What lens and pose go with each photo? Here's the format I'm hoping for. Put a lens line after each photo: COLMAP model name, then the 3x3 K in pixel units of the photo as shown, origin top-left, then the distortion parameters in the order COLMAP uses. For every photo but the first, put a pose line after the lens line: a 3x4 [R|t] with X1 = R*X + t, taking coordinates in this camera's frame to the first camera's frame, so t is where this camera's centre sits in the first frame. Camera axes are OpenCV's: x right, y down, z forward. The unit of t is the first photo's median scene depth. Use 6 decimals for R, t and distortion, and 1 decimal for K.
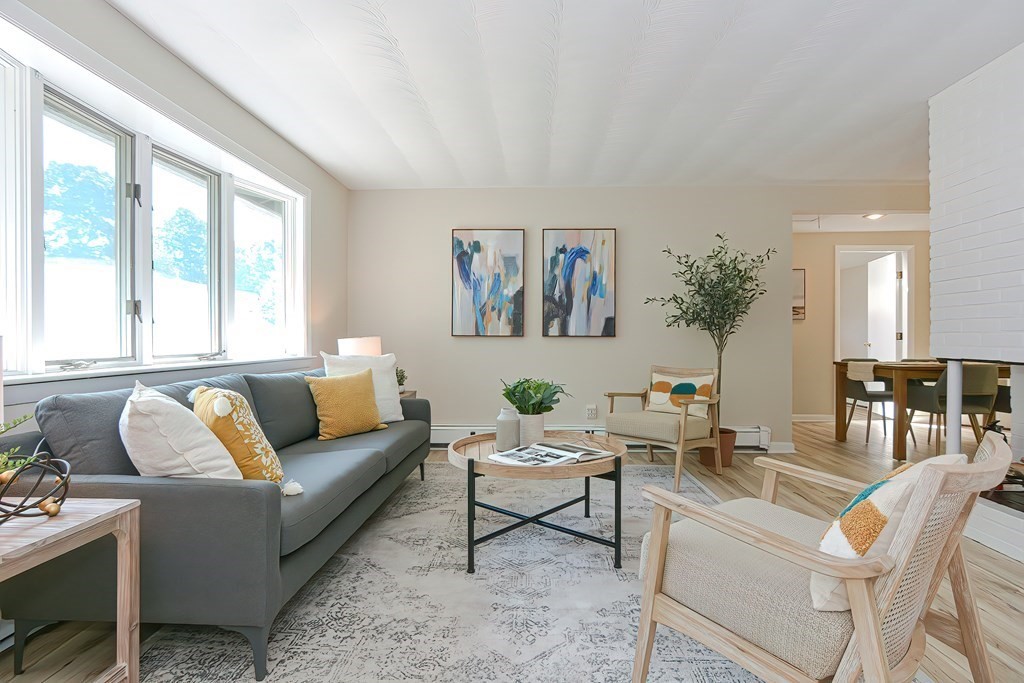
lens RADIAL K [[515.9, 0, 515.8], [0, 515.9, 344.0], [0, 0, 1]] dist [-0.011202, 0.001277]
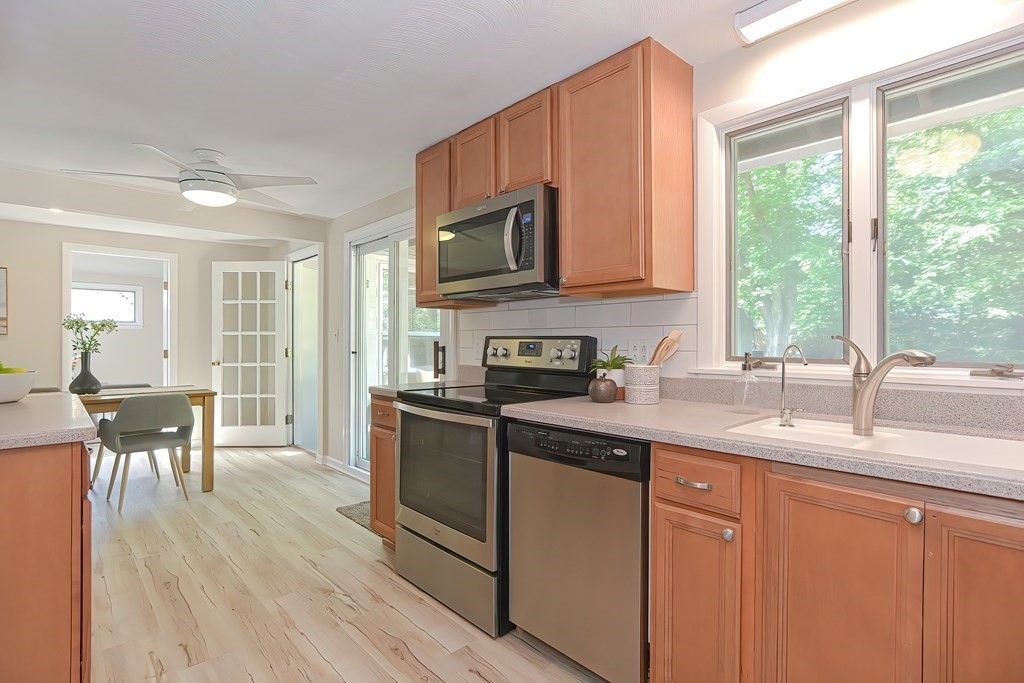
lens RADIAL K [[498.8, 0, 509.6], [0, 498.8, 340.0], [0, 0, 1]] dist [-0.005068, 0.000983]
pose [[0.710303, 0.001956, 0.703893, 0.554739], [0.004478, 0.999963, -0.007298, -0.030568], [-0.703882, 0.008335, 0.710268, -0.028173]]
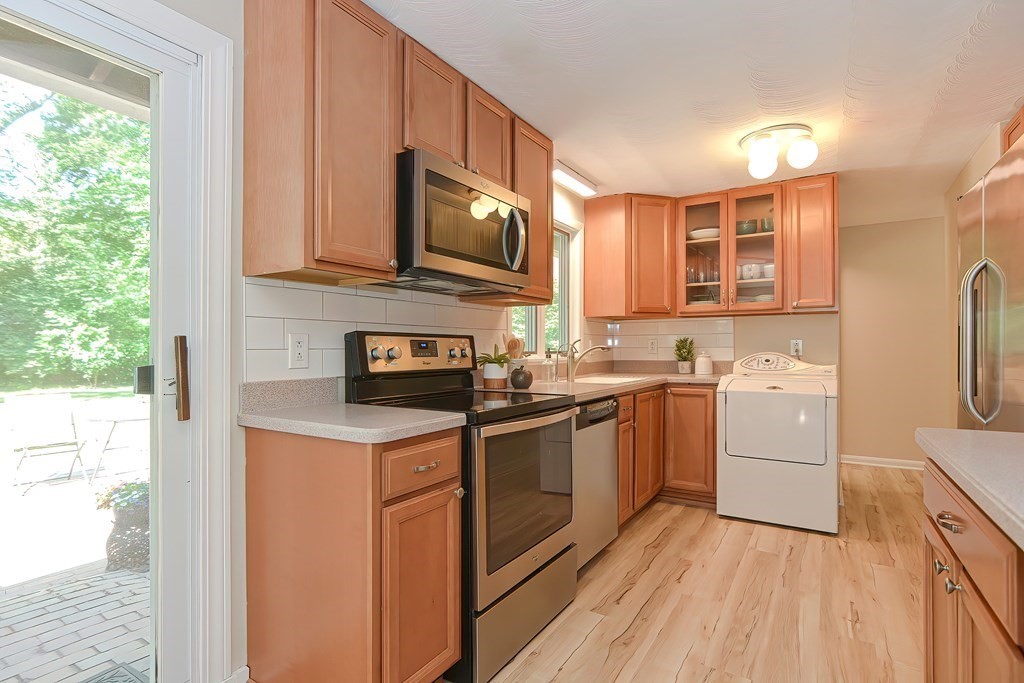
lens RADIAL K [[515.9, 0, 515.8], [0, 515.9, 344.0], [0, 0, 1]] dist [-0.011202, 0.001277]
pose [[-0.873114, 0.004832, 0.487493, 0.620637], [0.004399, 0.999988, -0.002032, -0.028272], [-0.487497, 0.000370, -0.873125, 0.525328]]
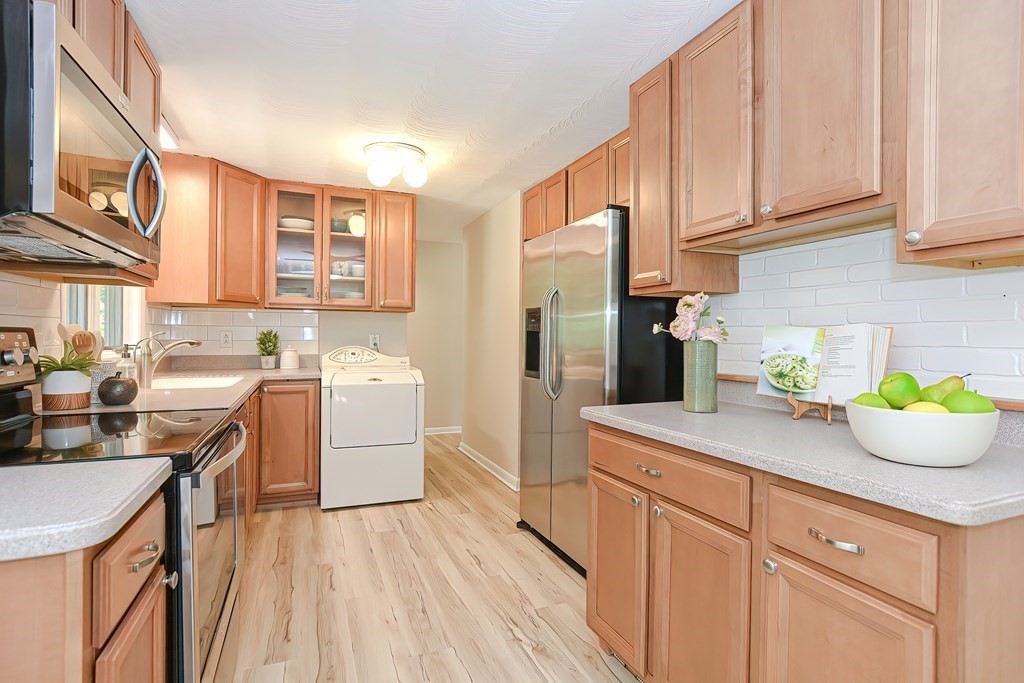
lens RADIAL K [[498.8, 0, 509.6], [0, 498.8, 340.0], [0, 0, 1]] dist [-0.005068, 0.000983]
pose [[-0.907598, -0.006080, -0.419796, 0.737976], [-0.012123, 0.999858, 0.011729, -0.035602], [0.419665, 0.015735, -0.907543, 0.505844]]
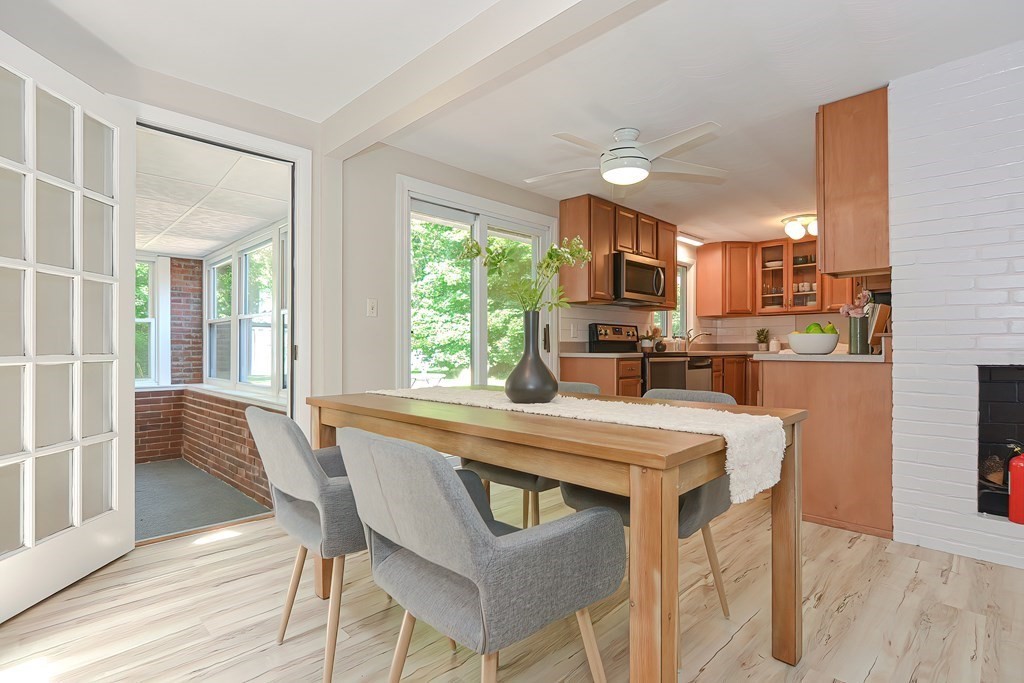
lens RADIAL K [[511.4, 0, 512.0], [0, 511.4, 341.5], [0, 0, 1]] dist [-0.021678, 0.000248]
pose [[-0.733439, 0.005803, 0.679730, 0.430449], [0.001807, 0.999977, -0.006587, -0.005272], [-0.679753, -0.003603, -0.733432, 0.937747]]
